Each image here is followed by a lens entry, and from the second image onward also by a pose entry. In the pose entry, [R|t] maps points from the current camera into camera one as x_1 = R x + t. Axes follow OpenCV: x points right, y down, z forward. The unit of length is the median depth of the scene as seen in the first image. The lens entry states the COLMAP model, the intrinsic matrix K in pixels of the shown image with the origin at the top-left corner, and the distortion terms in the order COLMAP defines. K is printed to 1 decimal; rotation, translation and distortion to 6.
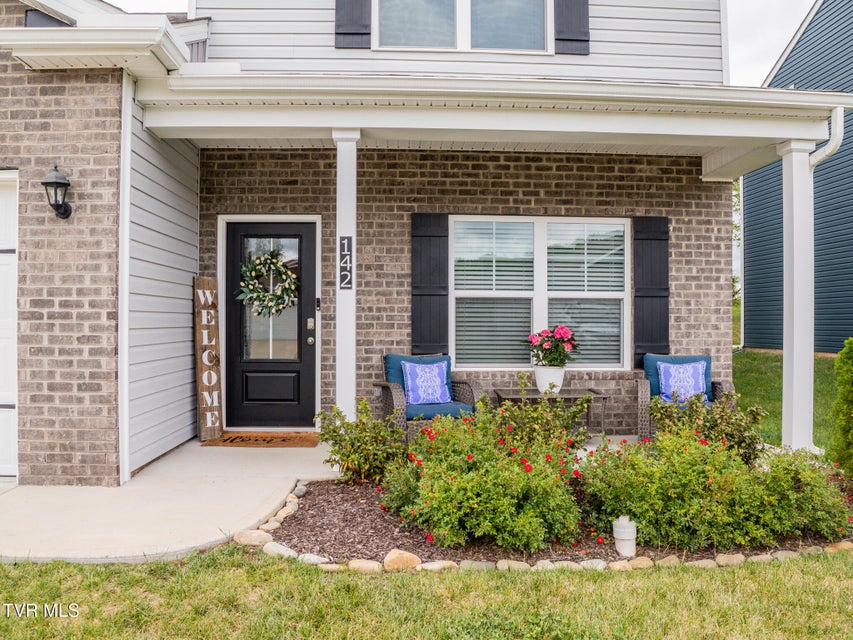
lens RADIAL K [[641.3, 0, 426.5], [0, 641.3, 320.0], [0, 0, 1]] dist [-0.083072, 0.003270]
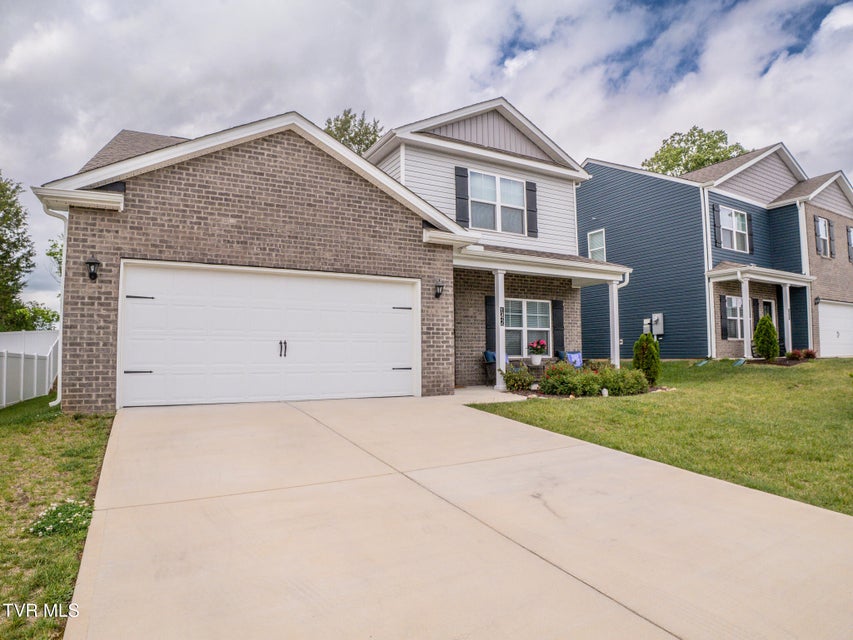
lens RADIAL K [[509.3, 0, 426.5], [0, 509.3, 320.0], [0, 0, 1]] dist [-0.132099, 0.046323]
pose [[0.896523, 0.021724, 0.442464, -1.189219], [0.005809, 0.998134, -0.060777, 0.051857], [-0.442959, 0.057058, 0.894724, -0.727452]]
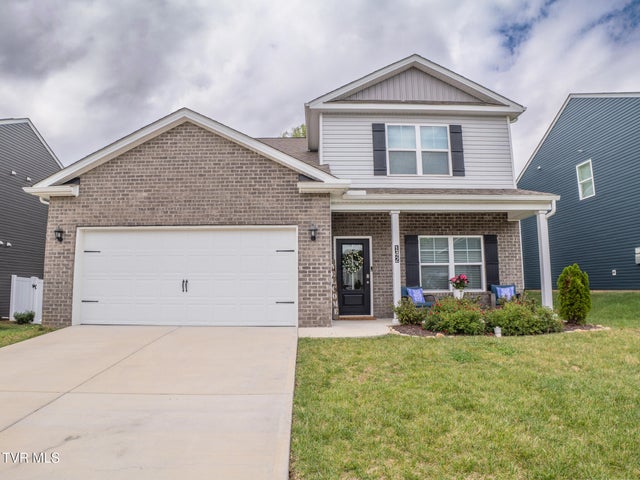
lens RADIAL K [[382.1, 0, 320.0], [0, 382.1, 240.0], [0, 0, 1]] dist [-0.132099, 0.046323]
pose [[0.999538, -0.013777, -0.027096, -0.365101], [0.010545, 0.993191, -0.116017, 0.041703], [0.028510, 0.115678, 0.992878, -0.664457]]
